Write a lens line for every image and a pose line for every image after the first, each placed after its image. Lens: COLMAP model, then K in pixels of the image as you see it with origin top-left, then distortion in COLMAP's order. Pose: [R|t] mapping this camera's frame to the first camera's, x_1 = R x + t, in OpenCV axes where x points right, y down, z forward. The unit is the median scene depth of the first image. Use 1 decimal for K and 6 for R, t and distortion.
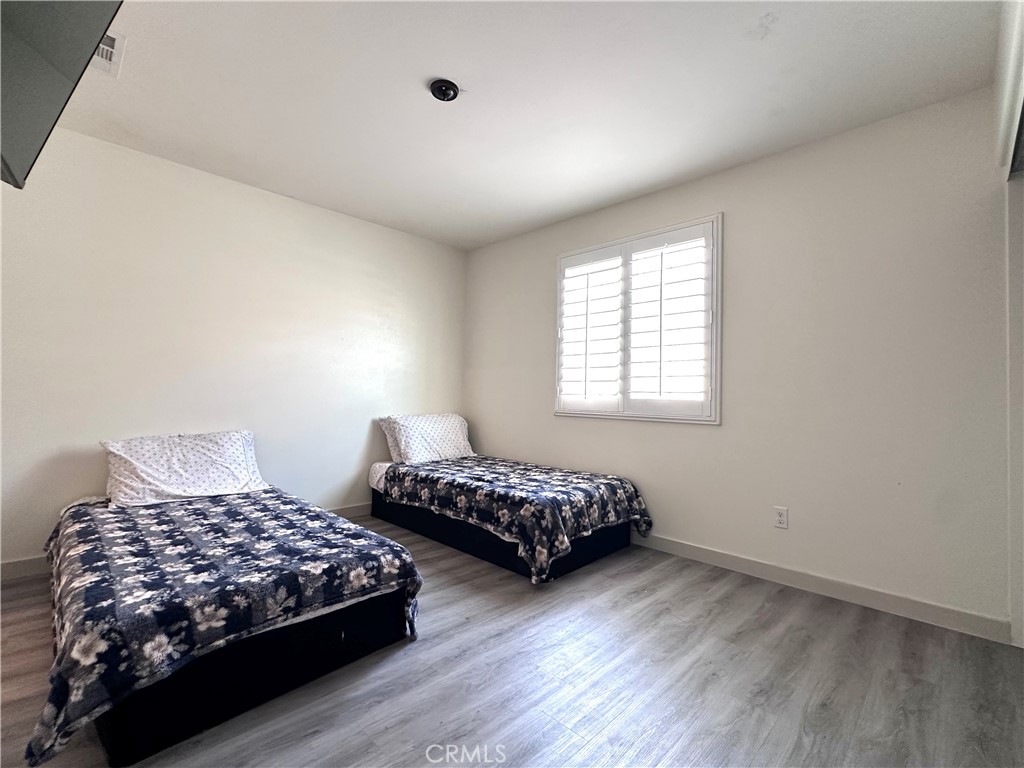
lens RADIAL K [[457.6, 0, 508.3], [0, 457.6, 389.0], [0, 0, 1]] dist [-0.012221, 0.000951]
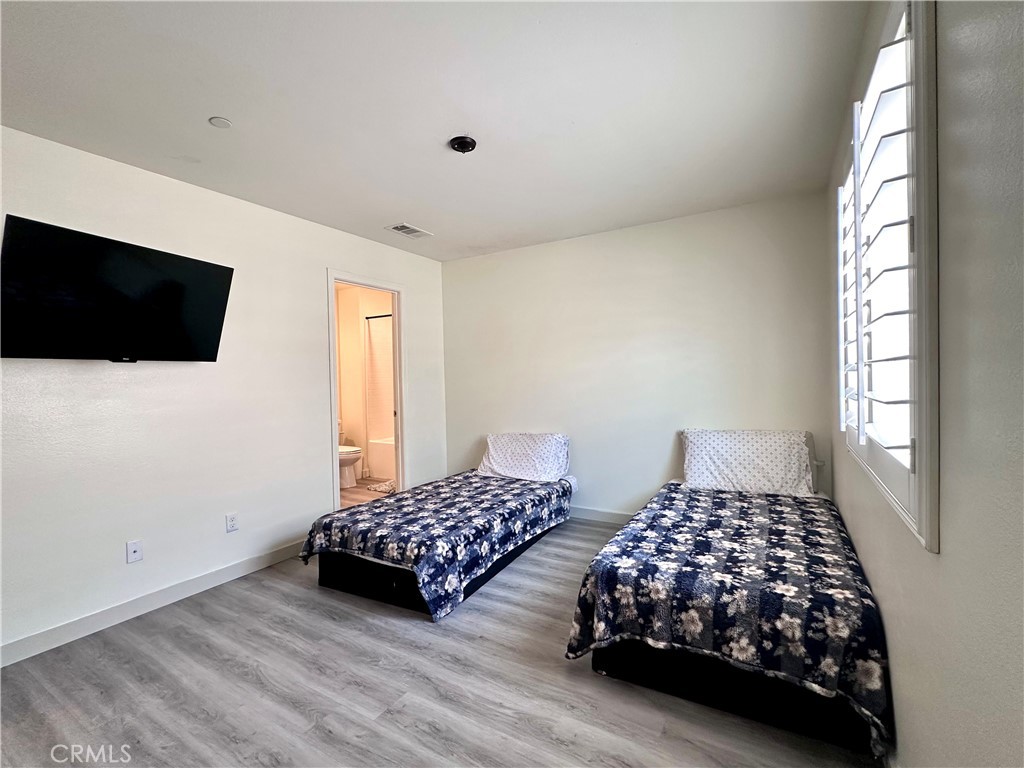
lens RADIAL K [[457.6, 0, 508.3], [0, 457.6, 381.5], [0, 0, 1]] dist [-0.012221, 0.000951]
pose [[0.241206, -0.018065, -0.970306, 1.068794], [0.043921, 0.999005, -0.007681, -0.087589], [0.969479, -0.040764, 0.241760, 0.920776]]
